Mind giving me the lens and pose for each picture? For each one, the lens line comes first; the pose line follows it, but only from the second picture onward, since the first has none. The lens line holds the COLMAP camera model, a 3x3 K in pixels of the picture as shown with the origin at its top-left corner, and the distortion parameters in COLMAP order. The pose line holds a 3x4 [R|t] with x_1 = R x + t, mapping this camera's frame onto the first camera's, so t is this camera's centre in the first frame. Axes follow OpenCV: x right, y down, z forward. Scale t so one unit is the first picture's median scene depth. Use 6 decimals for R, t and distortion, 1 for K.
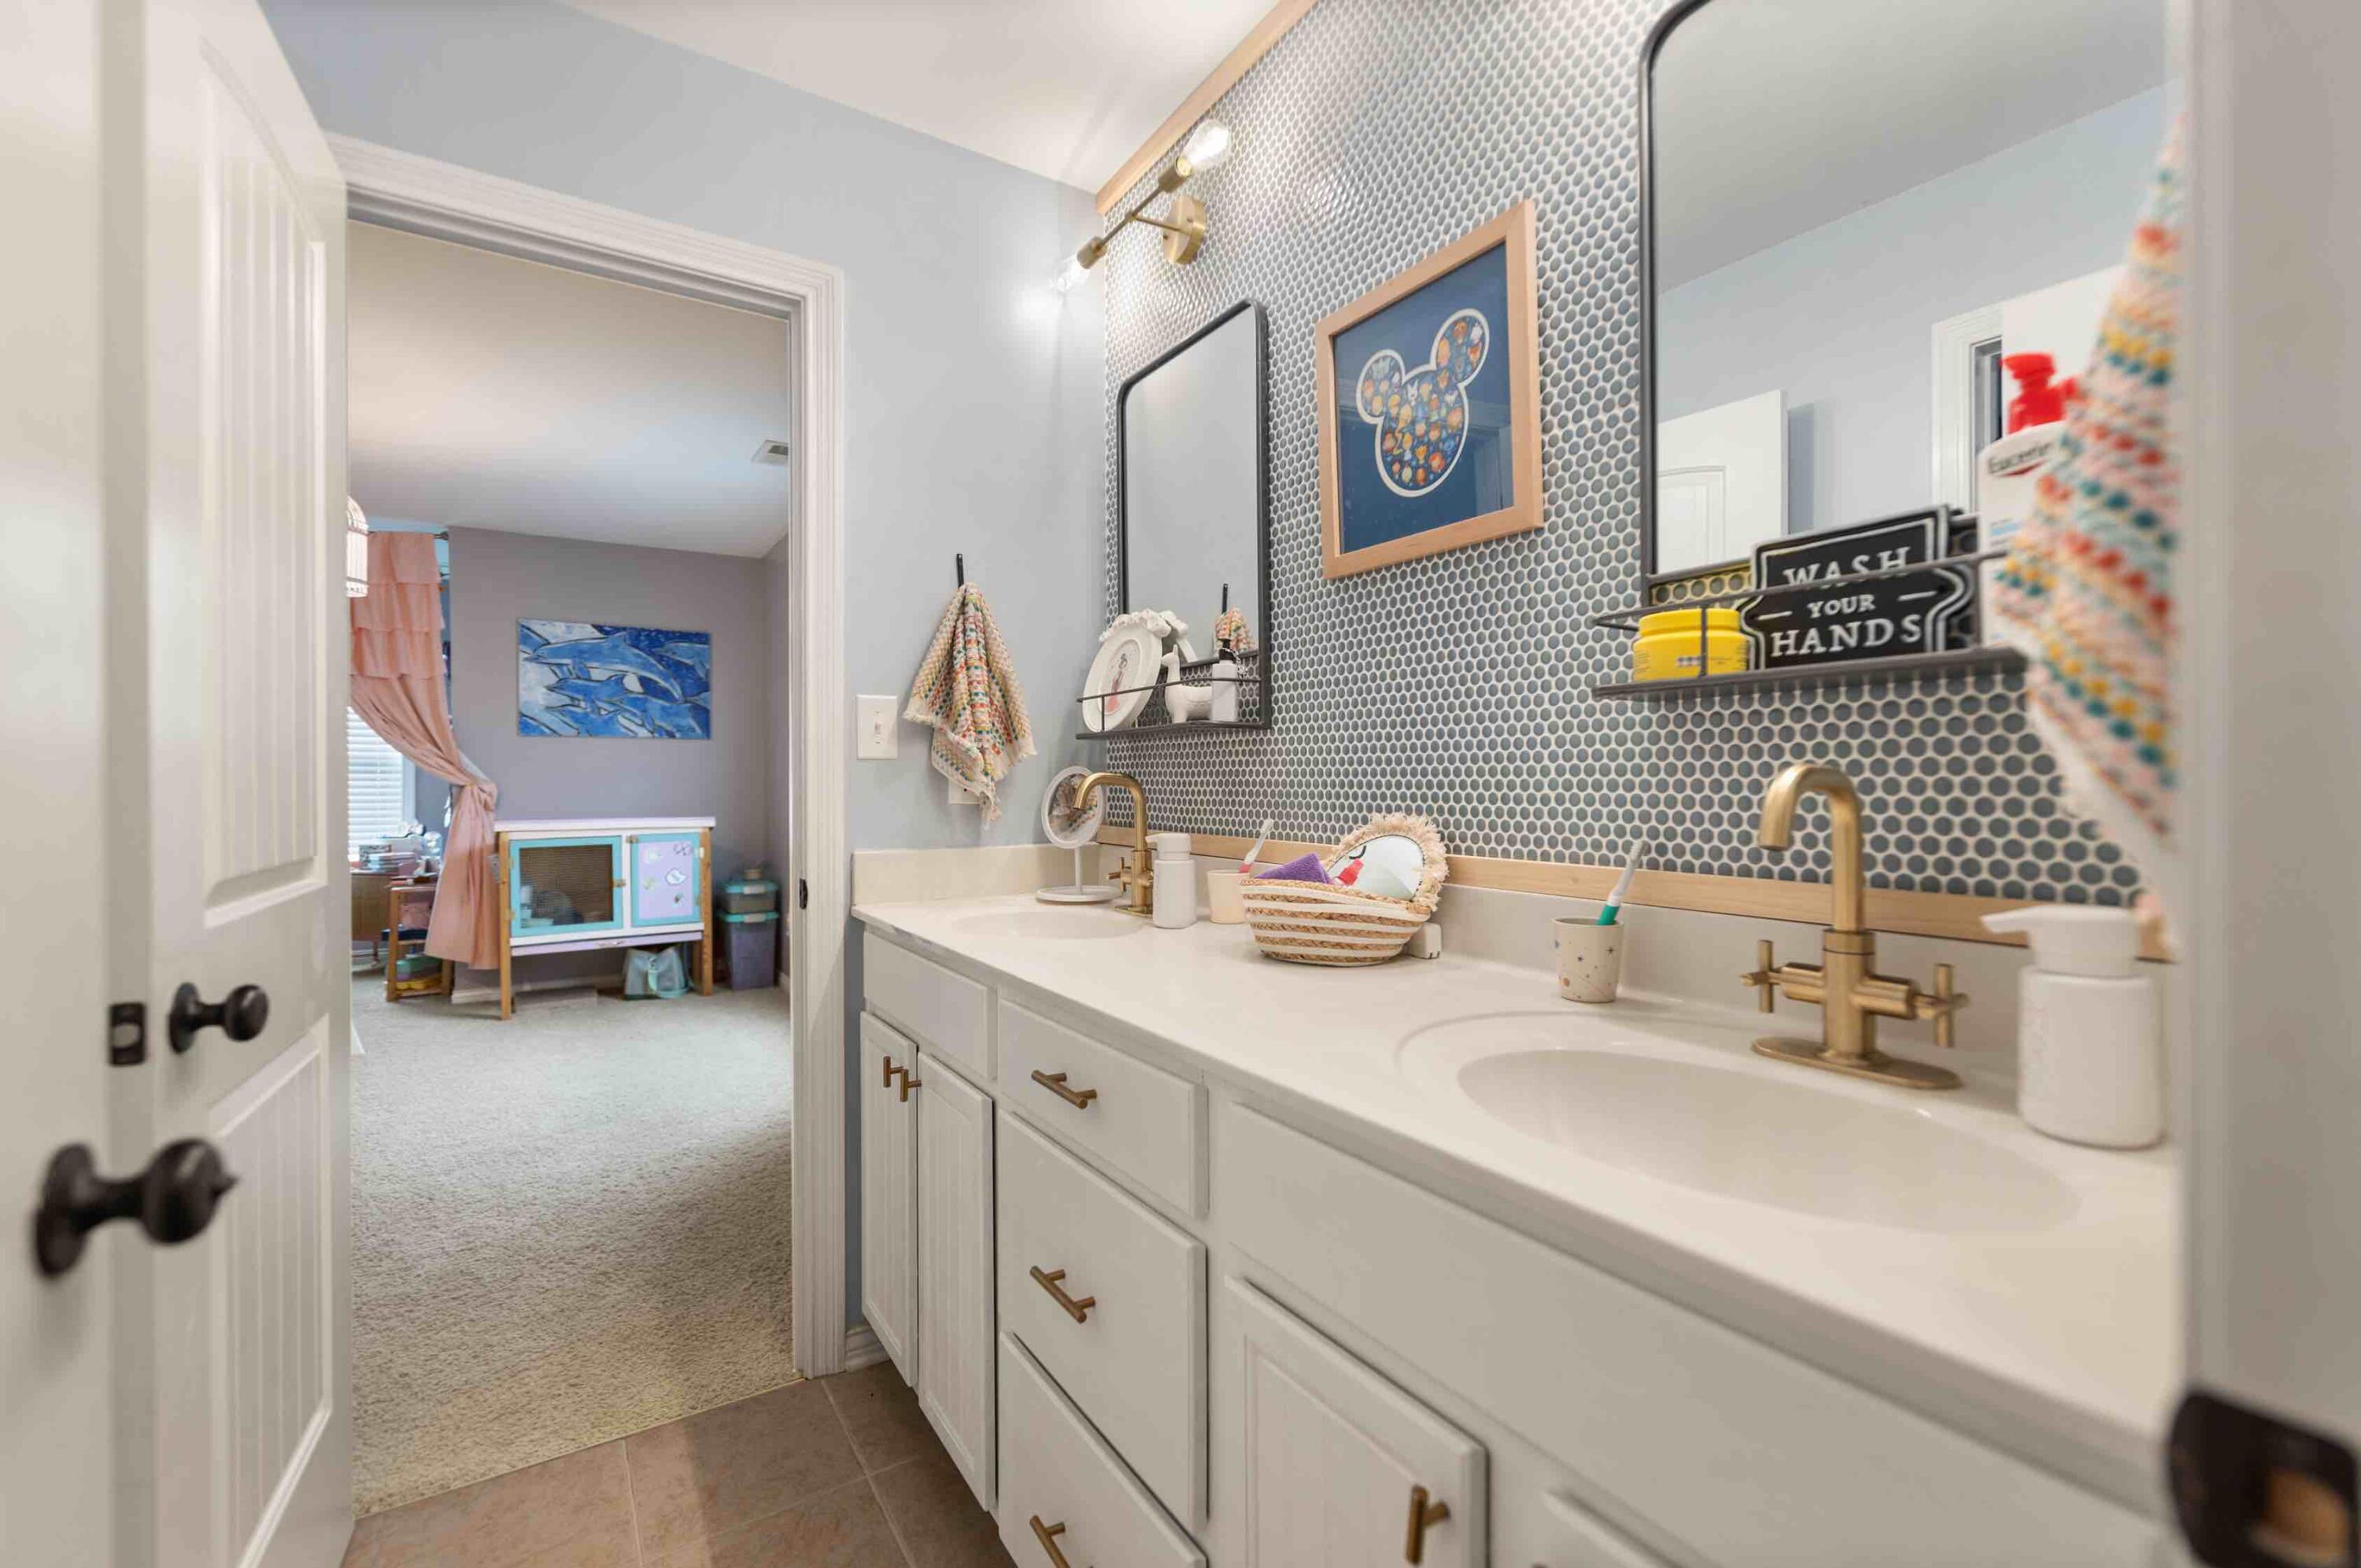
lens RADIAL K [[1022.4, 0, 1182.6], [0, 1022.4, 776.5], [0, 0, 1]] dist [-0.000898, -0.000646]
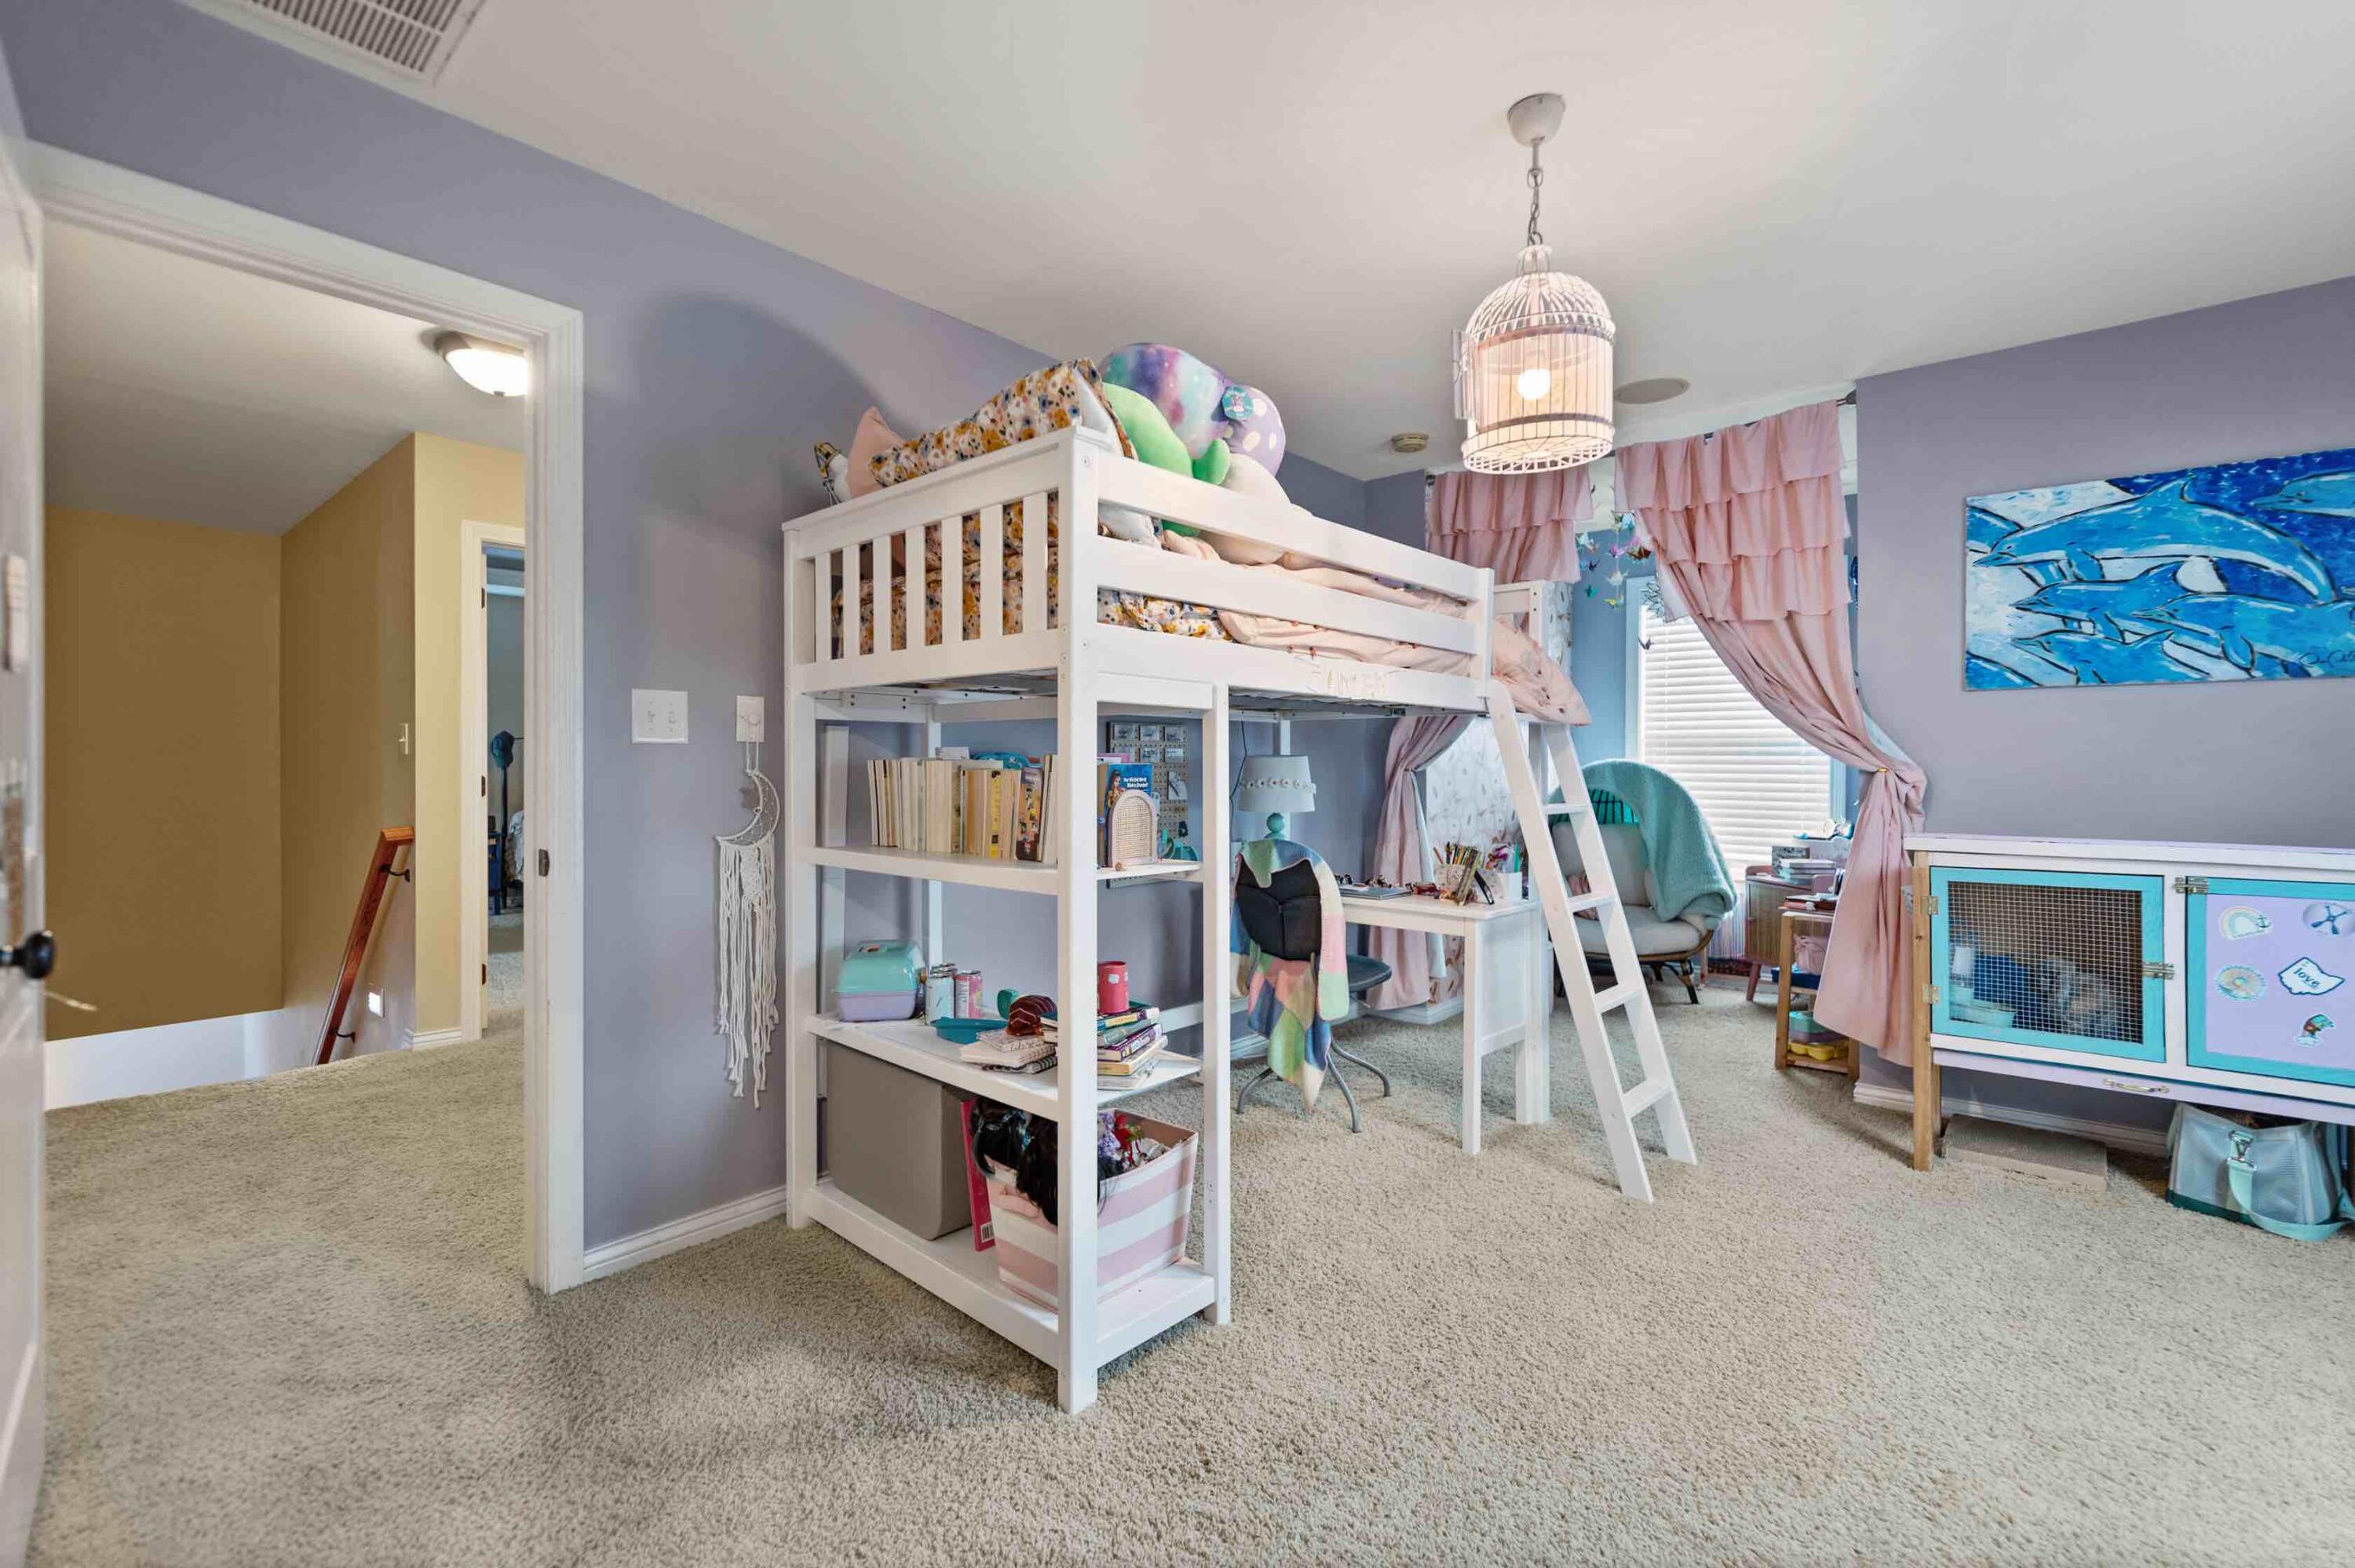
lens RADIAL K [[1019.8, 0, 1179.4], [0, 1019.8, 767.8], [0, 0, 1]] dist [-0.000898, -0.000646]
pose [[0.274021, 0.008810, -0.961683, -0.198513], [-0.003270, 0.999961, 0.008229, 0.002491], [0.961718, 0.000890, 0.274039, 0.392535]]
